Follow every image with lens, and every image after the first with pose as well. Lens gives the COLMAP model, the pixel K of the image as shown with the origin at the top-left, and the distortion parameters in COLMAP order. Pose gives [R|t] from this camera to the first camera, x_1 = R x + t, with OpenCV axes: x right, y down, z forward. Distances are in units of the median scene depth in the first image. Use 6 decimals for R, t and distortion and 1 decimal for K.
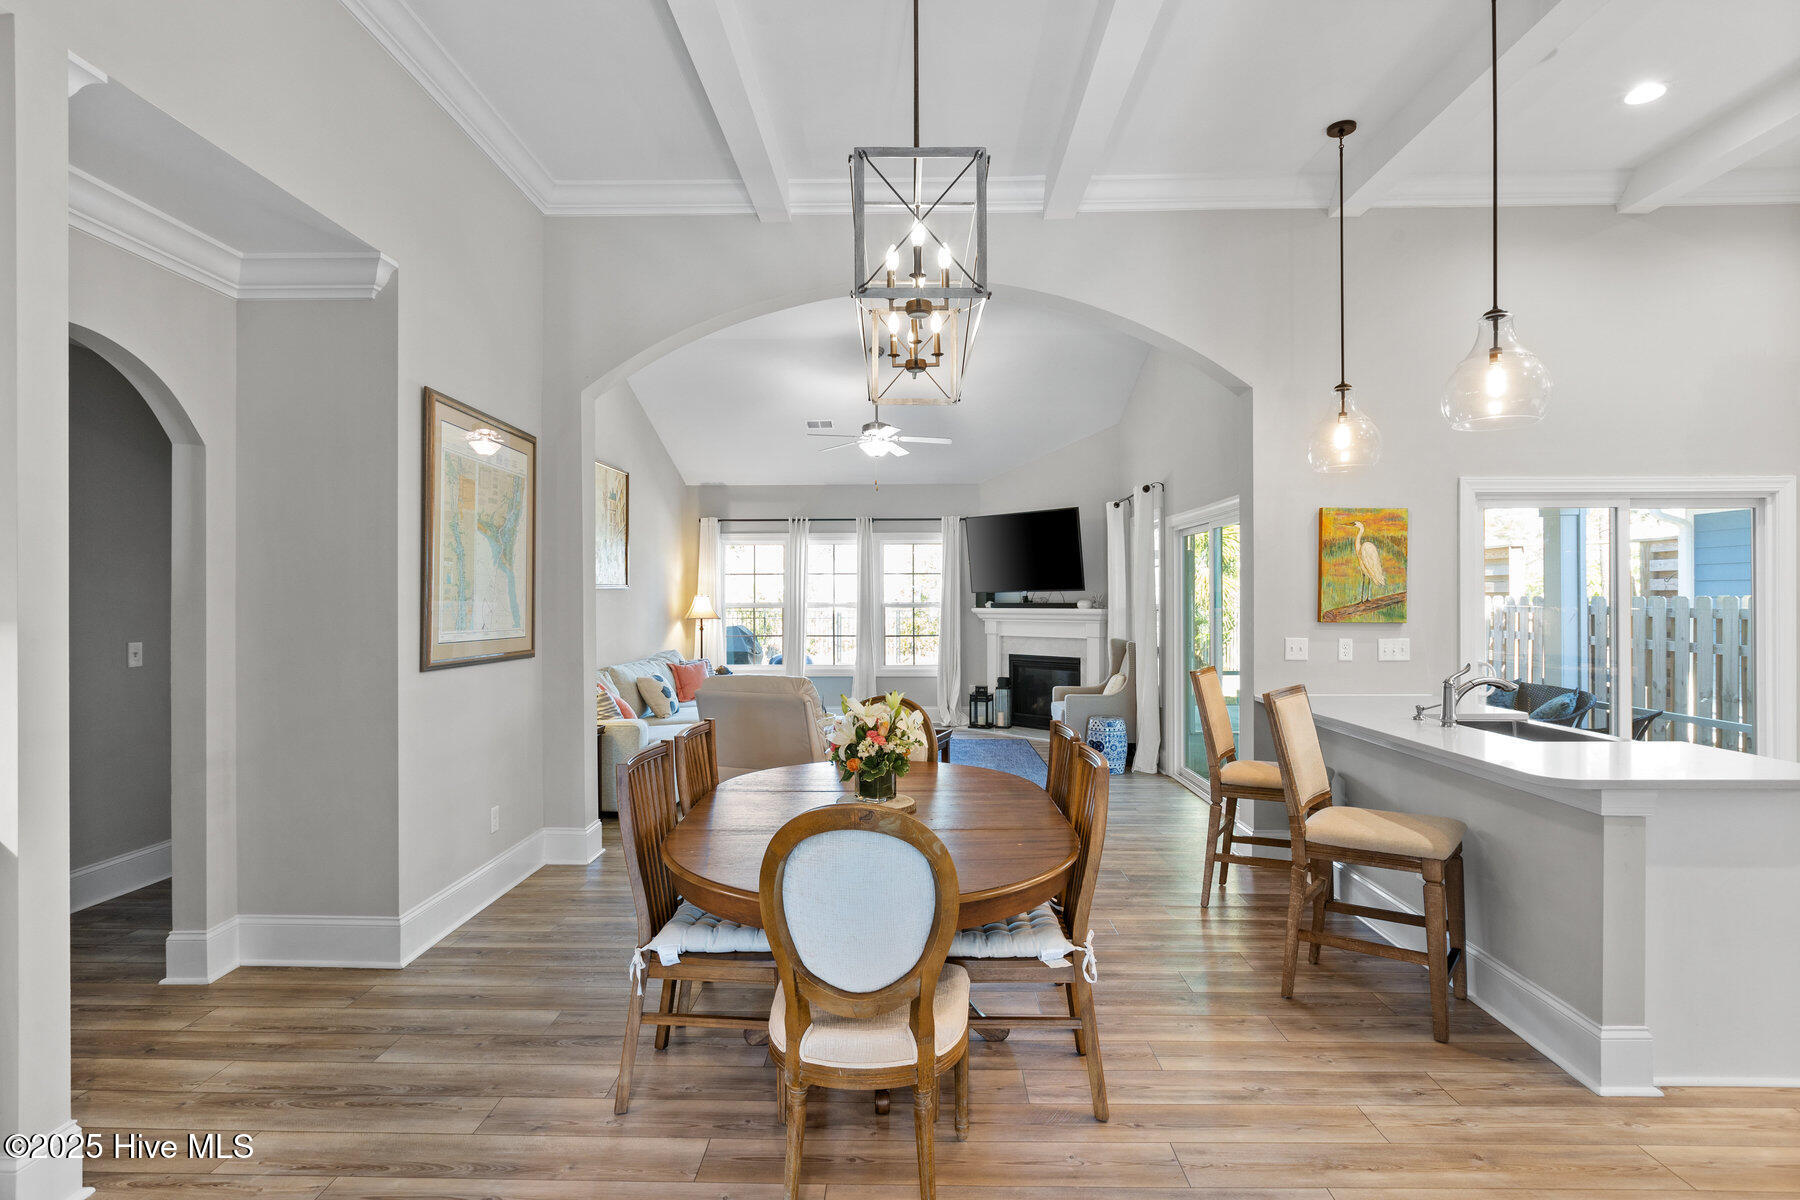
lens RADIAL K [[915.9, 0, 897.8], [0, 915.9, 594.0], [0, 0, 1]] dist [0.001923, 0.000640]
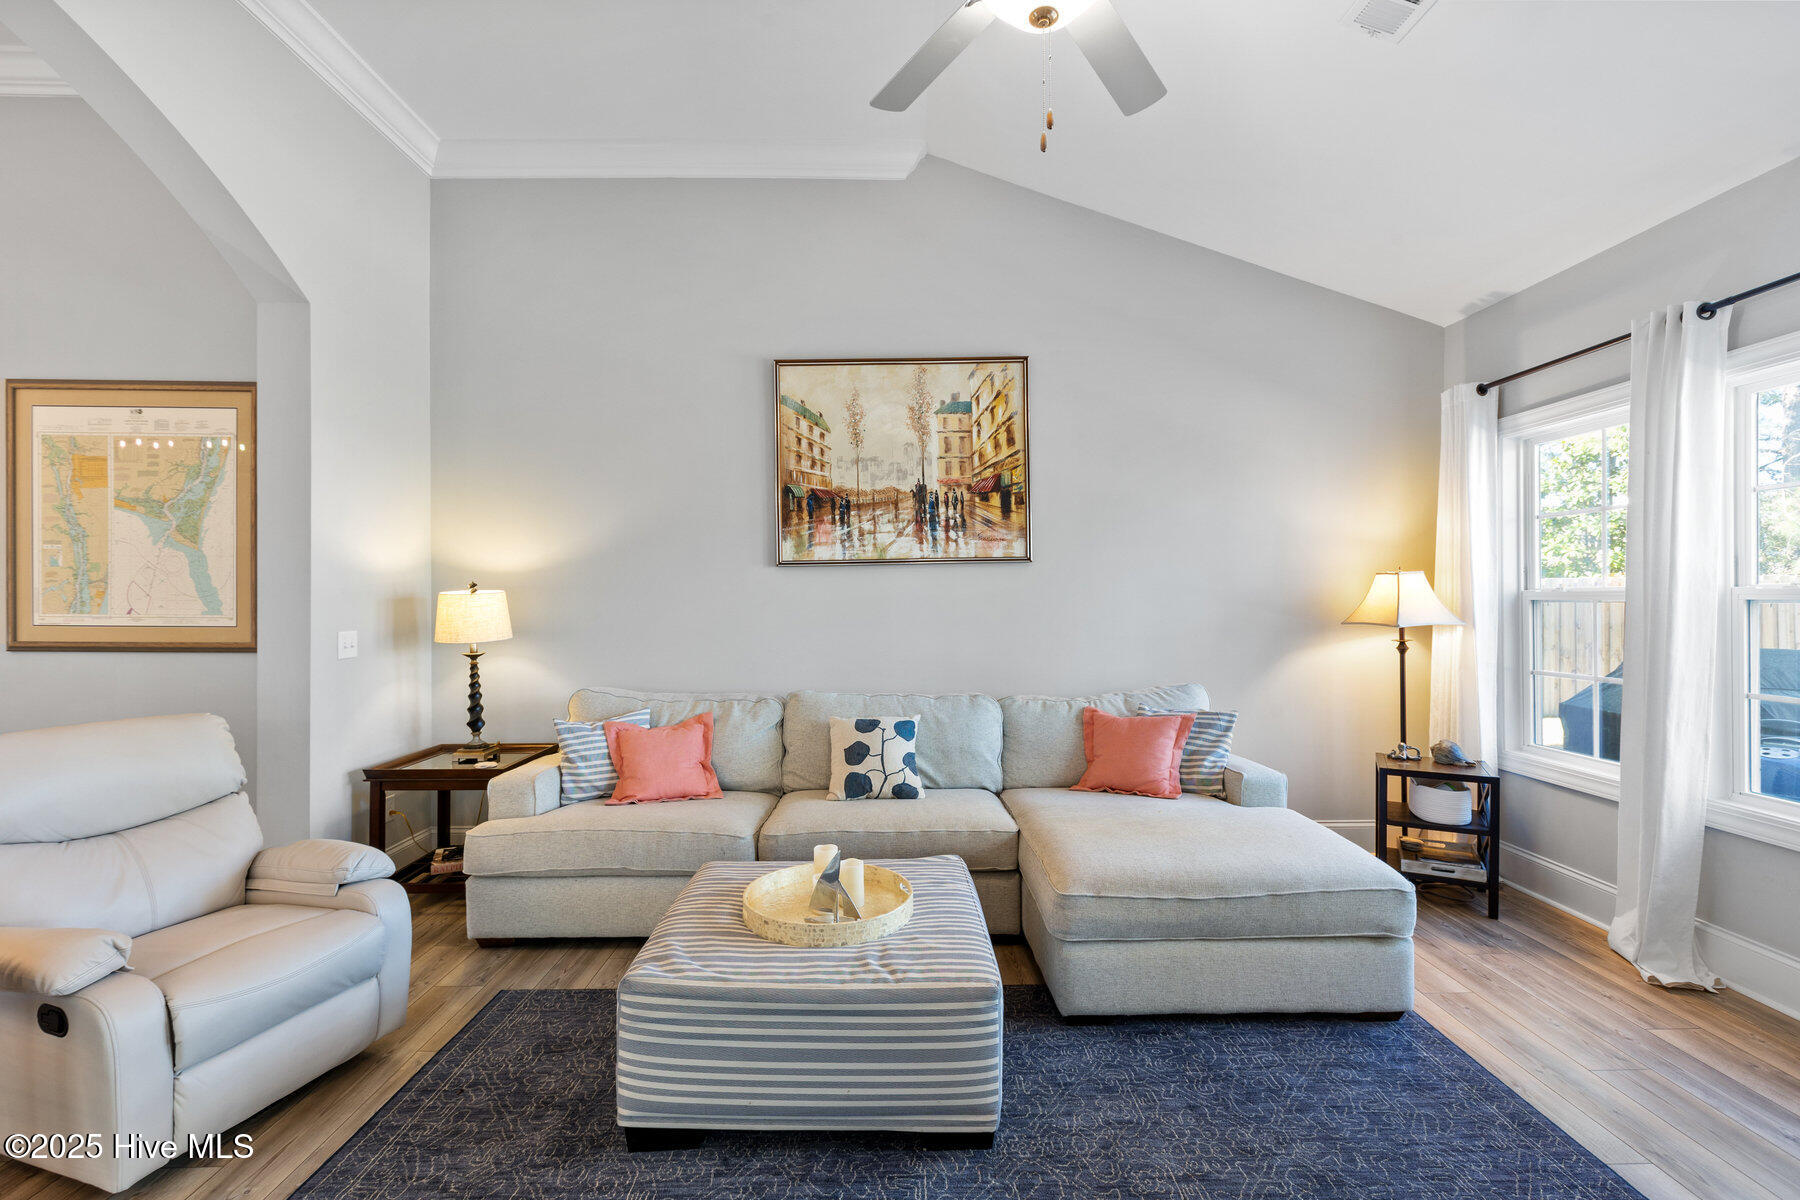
lens RADIAL K [[800.9, 0, 893.7], [0, 800.9, 598.0], [0, 0, 1]] dist [-0.001643, 0.000011]
pose [[0.030988, 0.000881, -0.999519, 0.160622], [0.008500, 0.999963, 0.001145, 0.011754], [0.999484, -0.008532, 0.030980, 0.748059]]
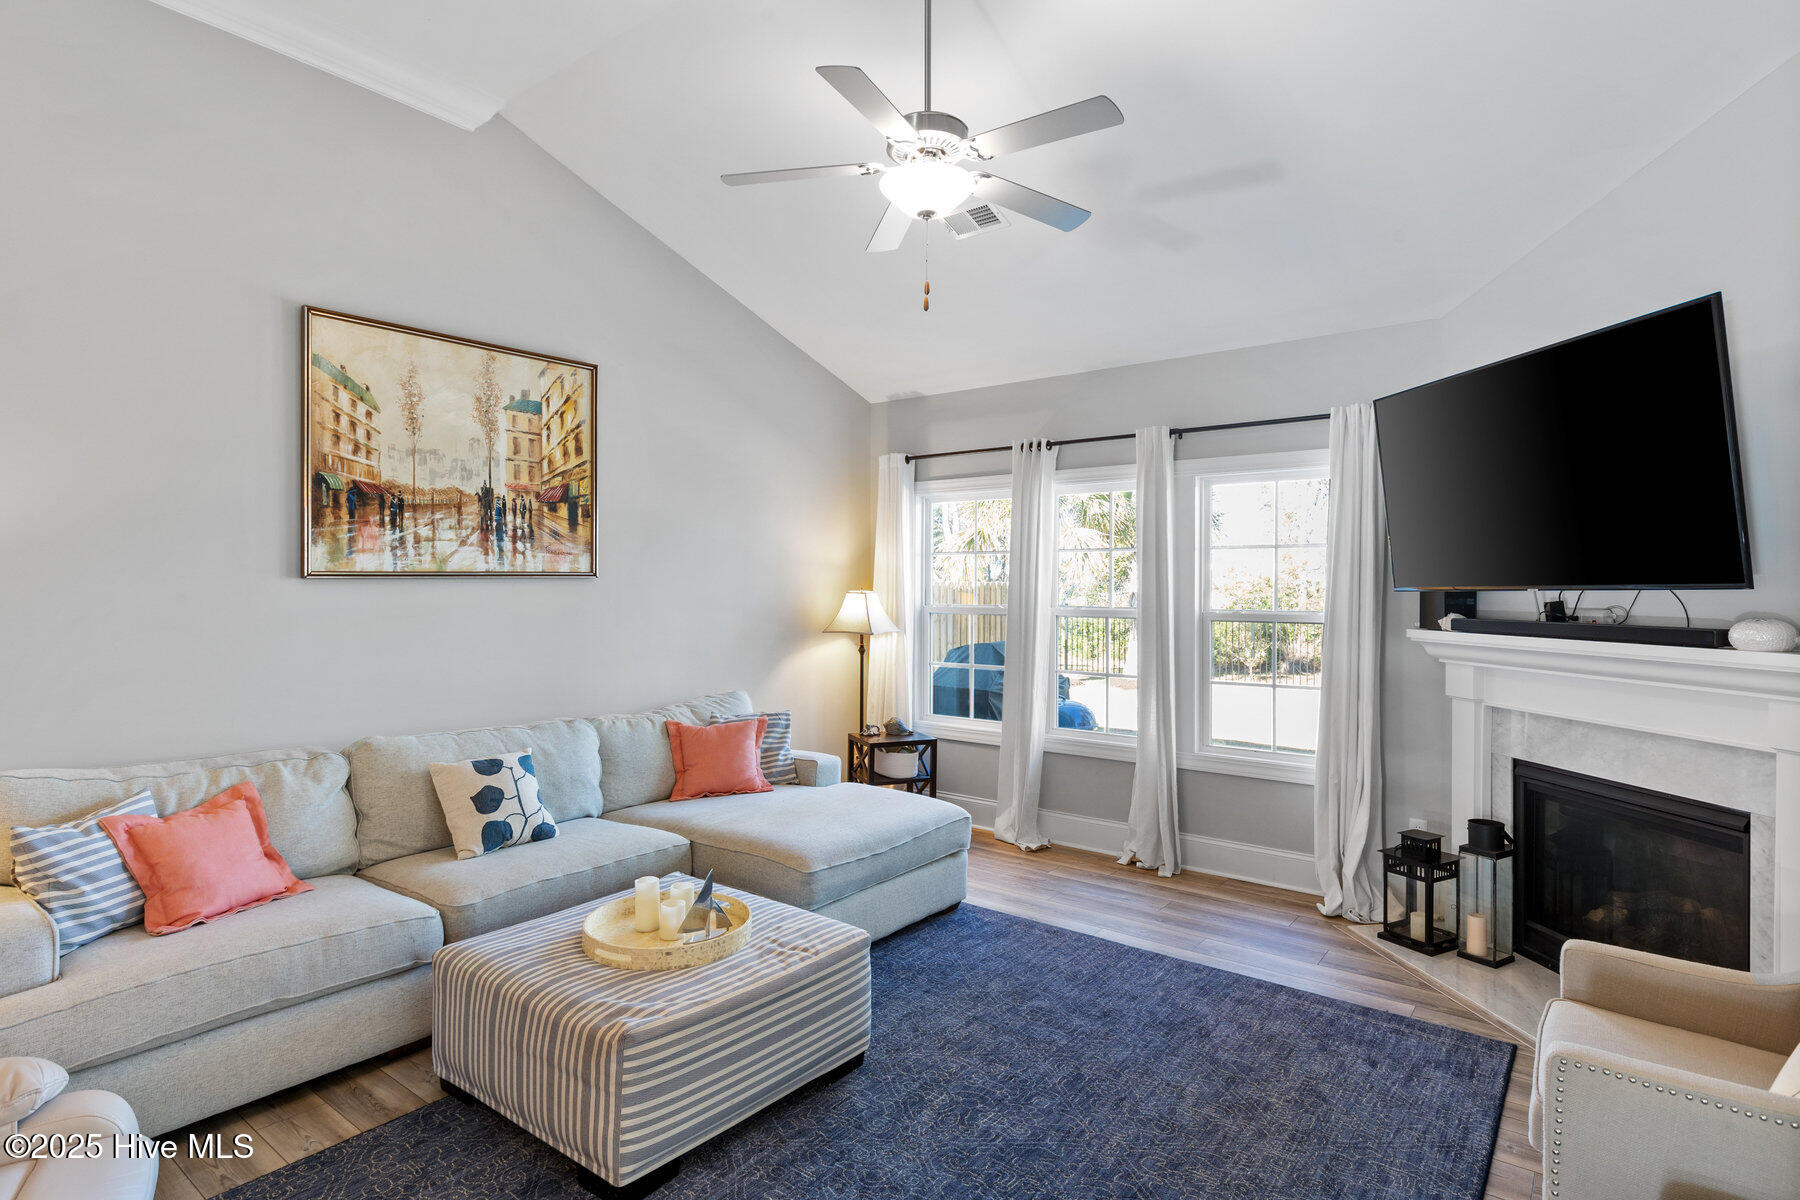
lens RADIAL K [[933.0, 0, 890.1], [0, 933.0, 588.9], [0, 0, 1]] dist [-0.000832, -0.000038]
pose [[0.799112, 0.008043, -0.601128, 0.147482], [-0.005075, 0.999965, 0.006633, -0.003905], [0.601160, -0.002249, 0.799125, 0.550426]]
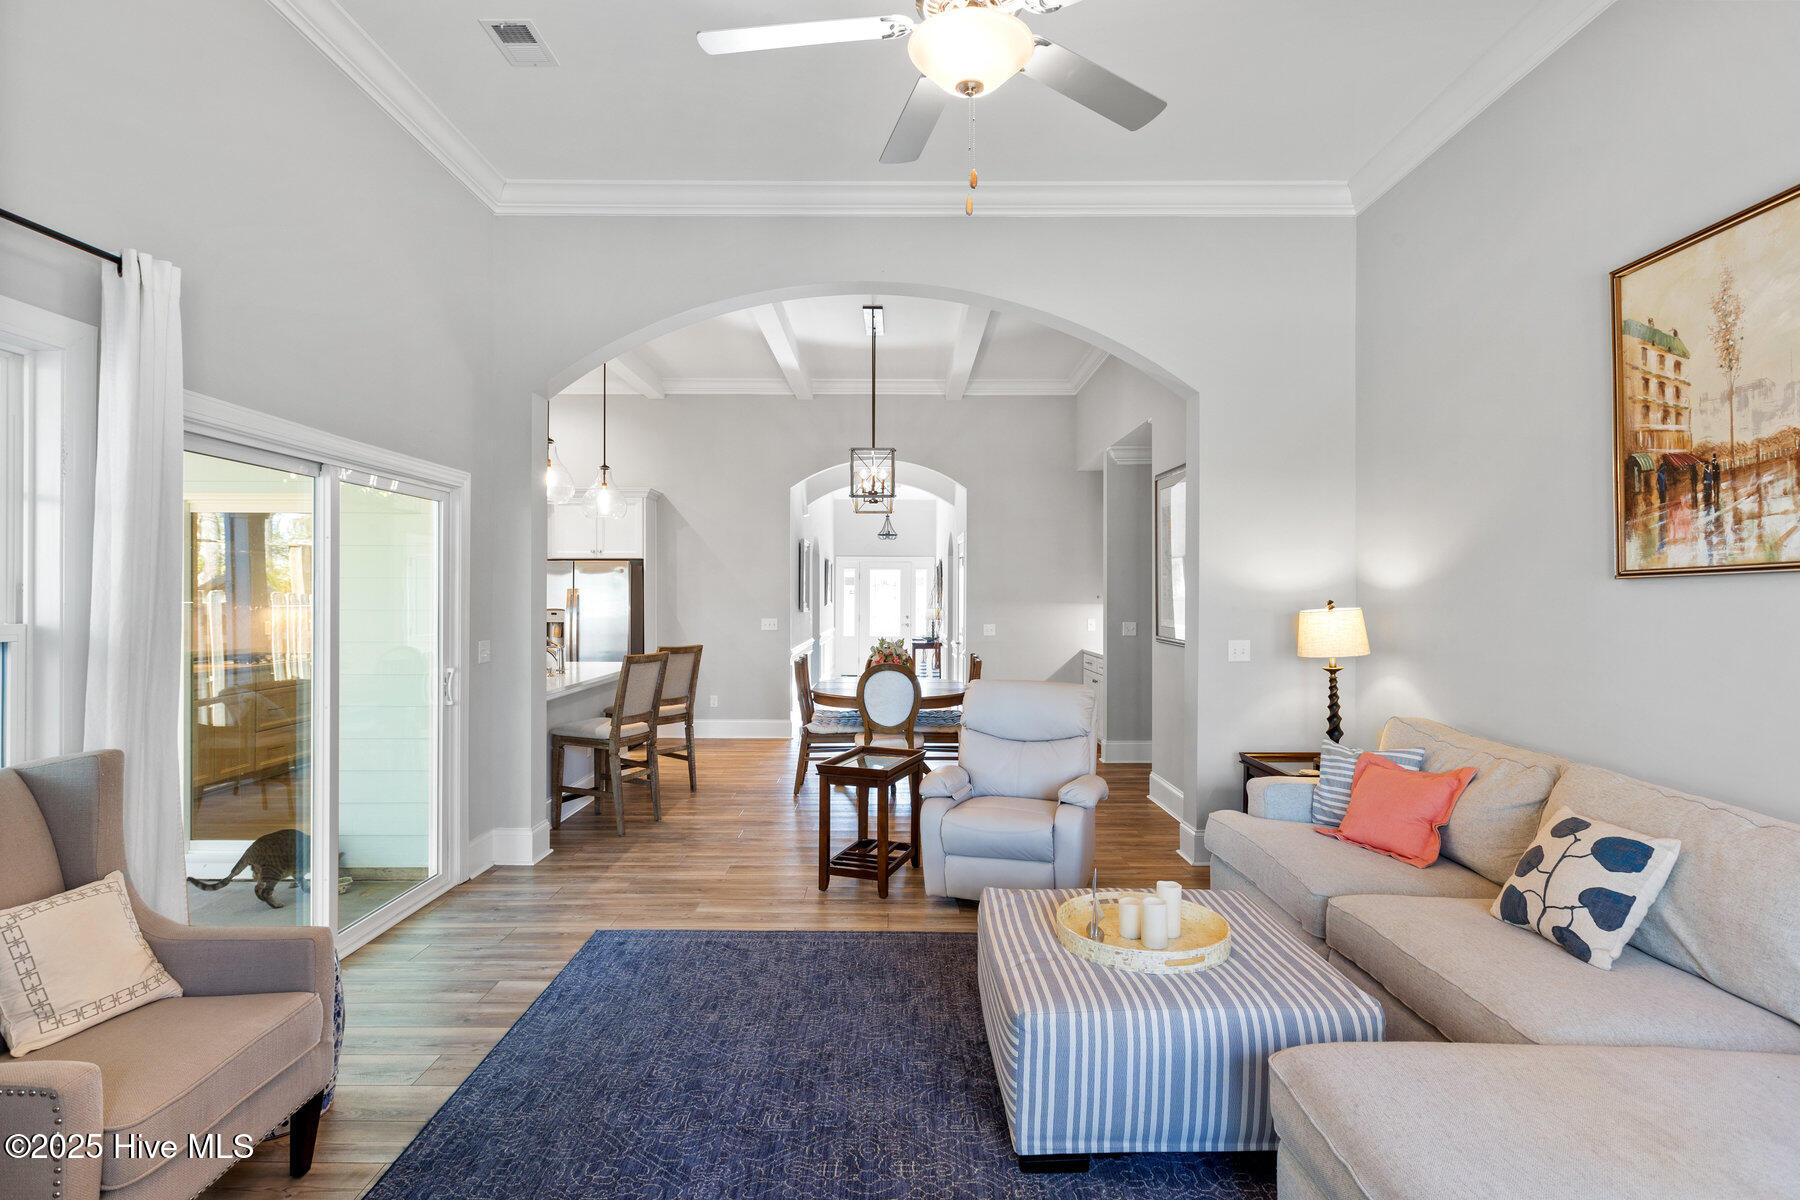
lens RADIAL K [[891.2, 0, 898.1], [0, 891.2, 600.4], [0, 0, 1]] dist [-0.002097, -0.000362]
pose [[-0.999715, -0.000119, -0.023865, 0.003815], [-0.000130, 1.000000, 0.000457, 0.002840], [0.023865, 0.000460, -0.999715, 0.998456]]
